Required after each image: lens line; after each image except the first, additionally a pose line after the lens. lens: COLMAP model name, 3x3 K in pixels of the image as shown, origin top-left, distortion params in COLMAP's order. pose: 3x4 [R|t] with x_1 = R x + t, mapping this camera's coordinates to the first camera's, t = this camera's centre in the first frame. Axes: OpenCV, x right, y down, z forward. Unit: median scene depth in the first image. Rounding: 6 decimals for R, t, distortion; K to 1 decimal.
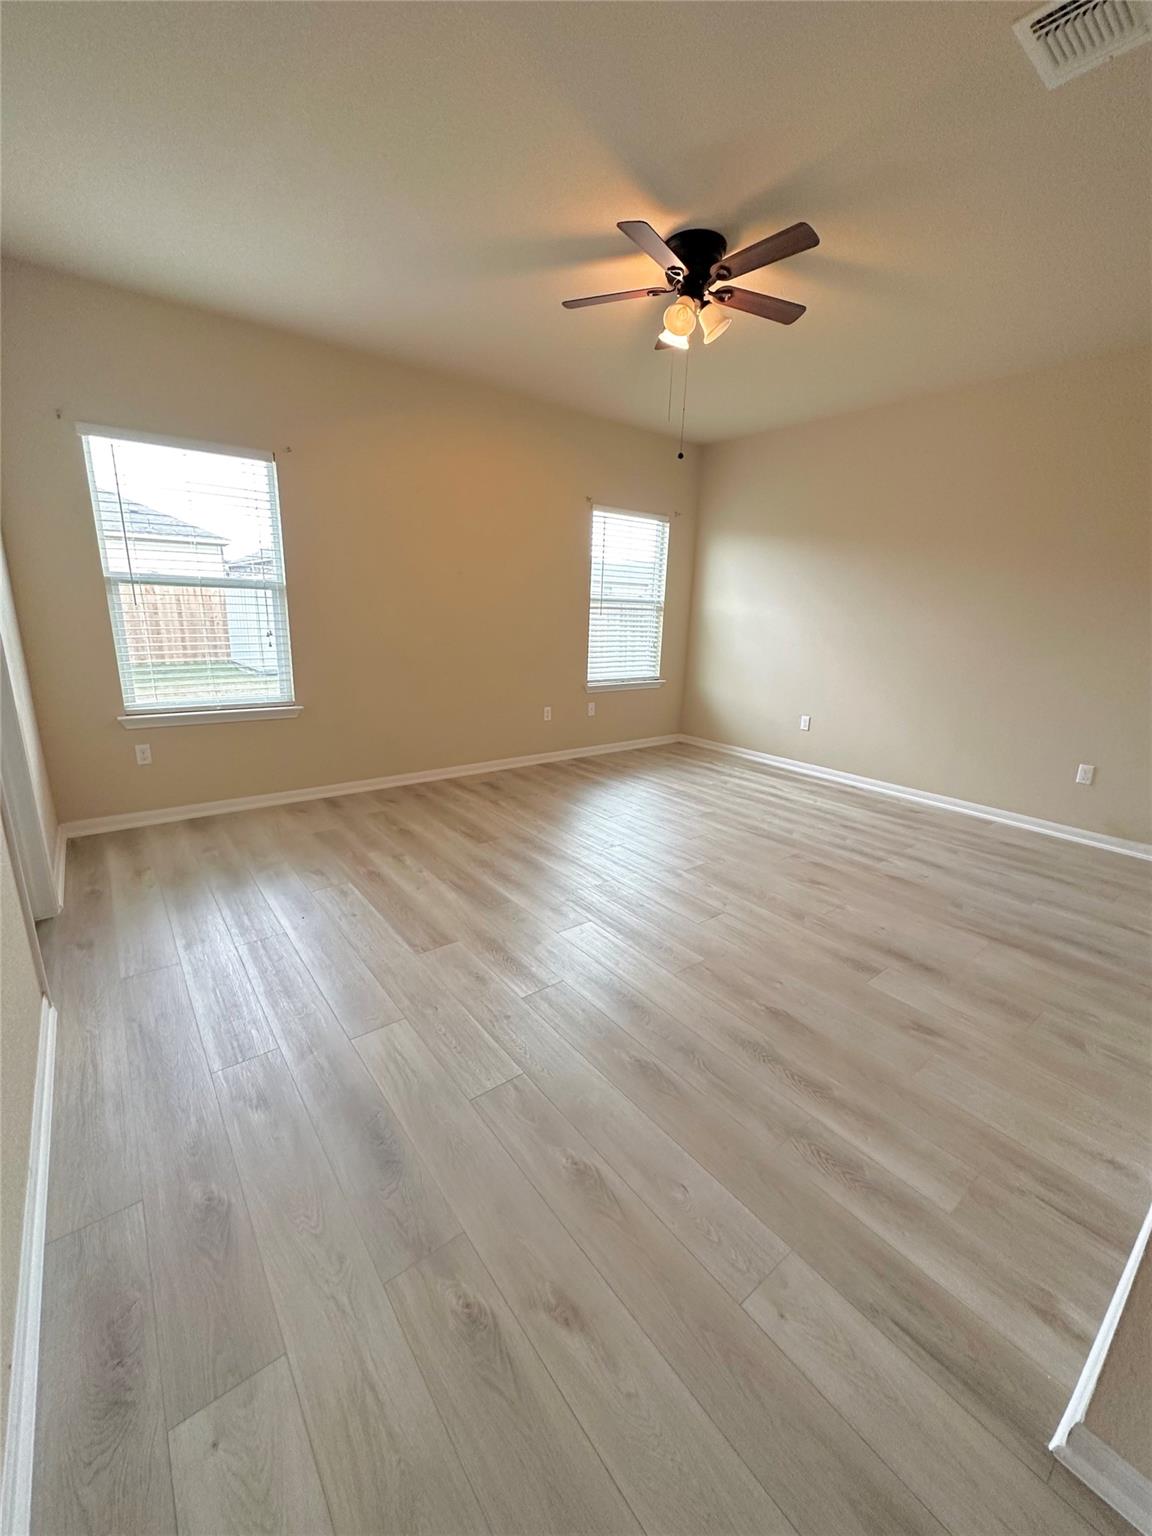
lens RADIAL K [[618.6, 0, 581.7], [0, 618.6, 772.2], [0, 0, 1]] dist [0.000702, 0.000246]
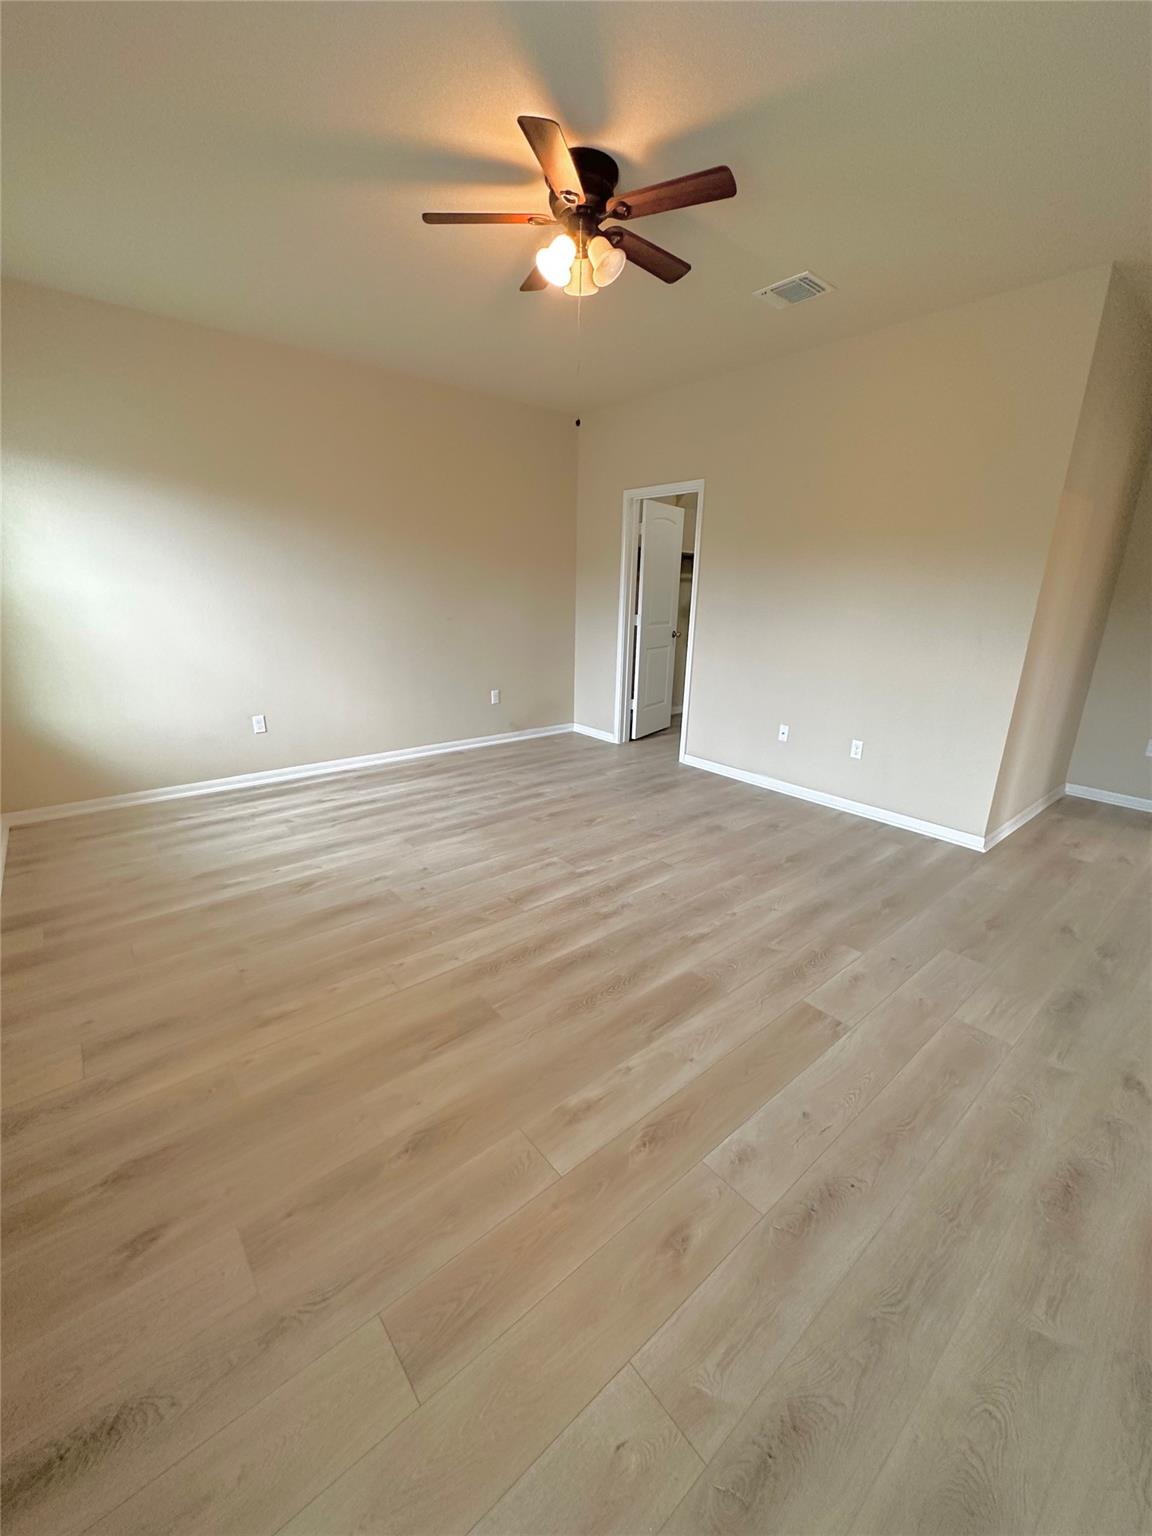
lens RADIAL K [[618.6, 0, 570.7], [0, 618.6, 770.9], [0, 0, 1]] dist [0.000702, 0.000246]
pose [[-0.033396, -0.316632, 0.947960, -0.597994], [0.240573, 0.918055, 0.315119, -0.244917], [-0.970056, 0.238577, 0.045513, 0.790721]]
